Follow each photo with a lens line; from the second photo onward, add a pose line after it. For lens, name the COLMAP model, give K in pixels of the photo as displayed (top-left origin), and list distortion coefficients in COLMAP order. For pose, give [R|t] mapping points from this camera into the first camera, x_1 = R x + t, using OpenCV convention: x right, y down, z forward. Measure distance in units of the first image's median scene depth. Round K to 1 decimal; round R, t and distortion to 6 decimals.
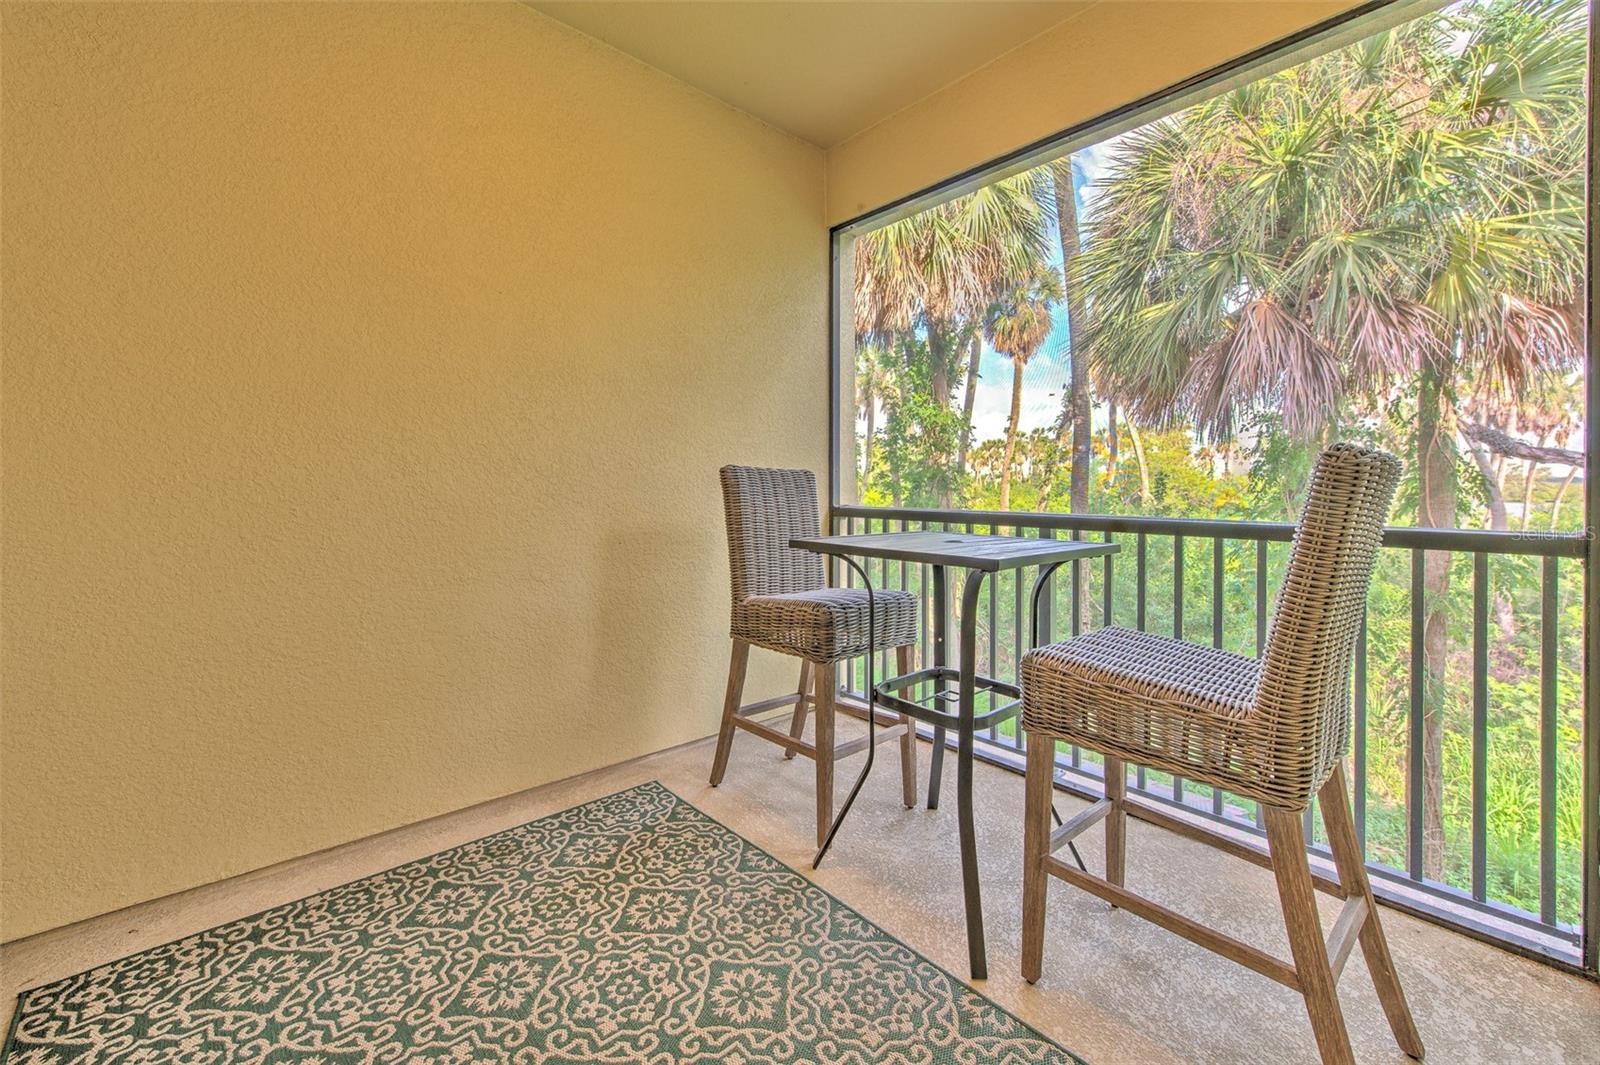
lens RADIAL K [[654.6, 0, 813.1], [0, 654.6, 491.5], [0, 0, 1]] dist [0.013473, 0.000096]
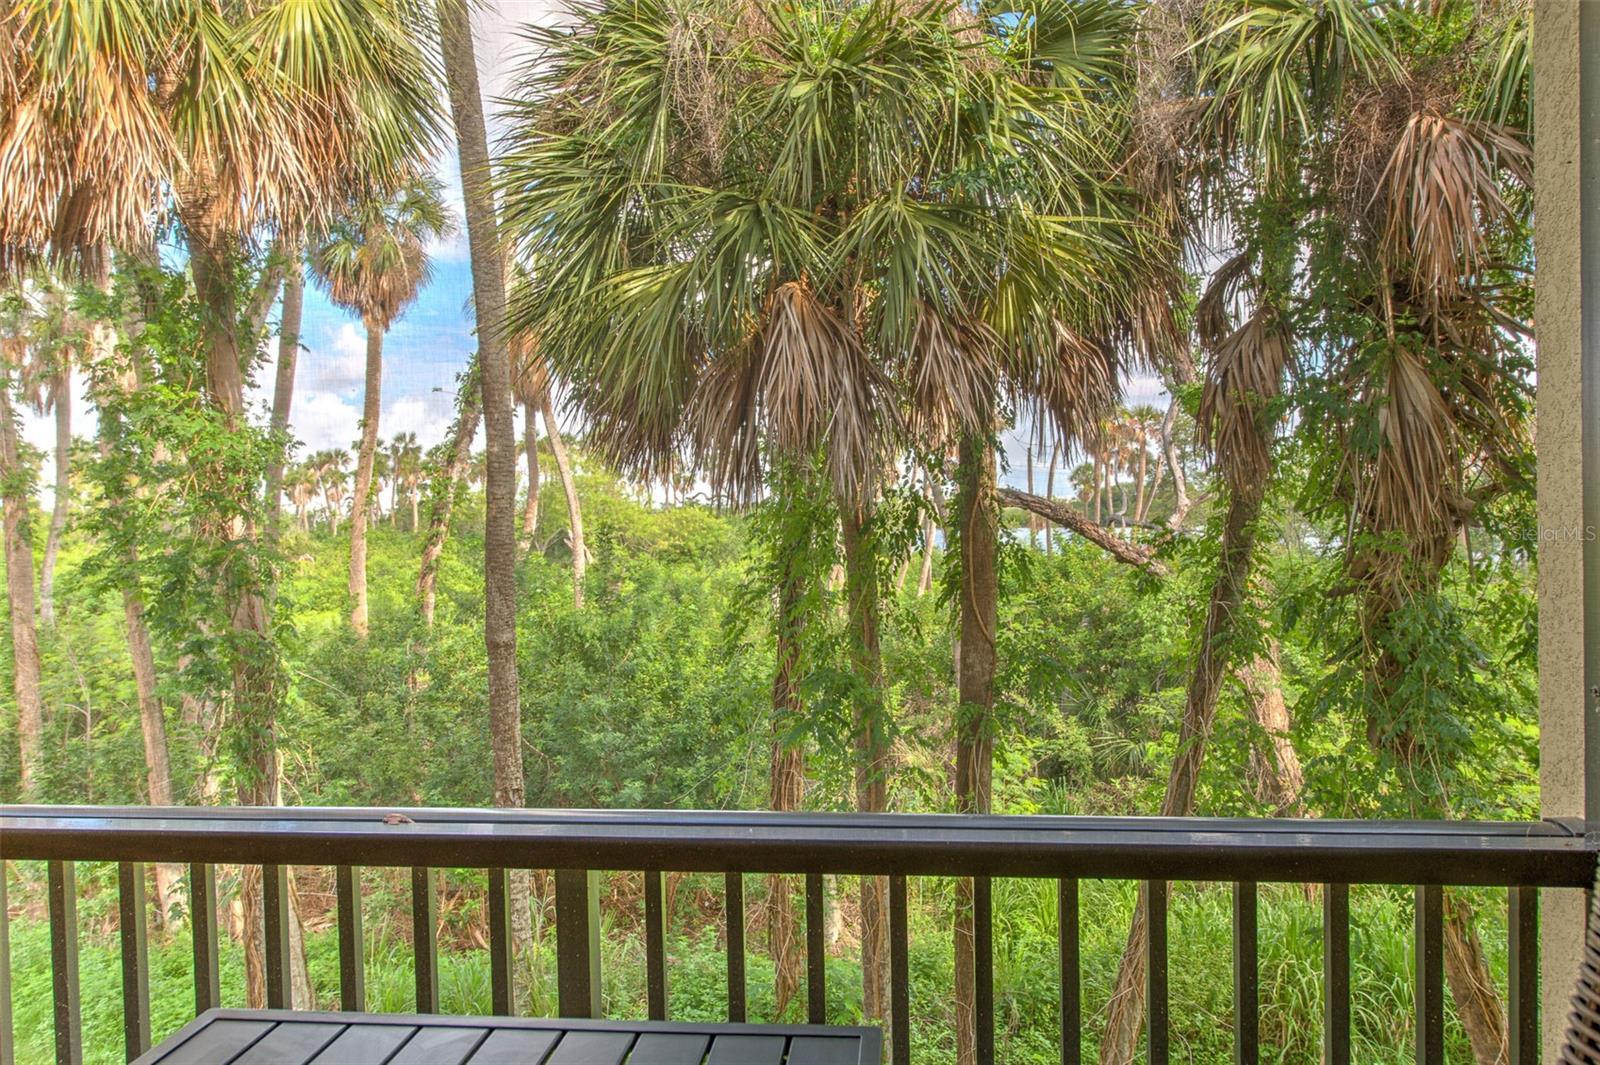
lens RADIAL K [[1040.0, 0, 796.6], [0, 1040.0, 529.8], [0, 0, 1]] dist [-0.004793, 0.000643]
pose [[0.768741, -0.032733, 0.638722, 0.029910], [0.031724, 0.999412, 0.013036, -0.048172], [-0.638773, 0.010241, 0.769327, 0.168131]]
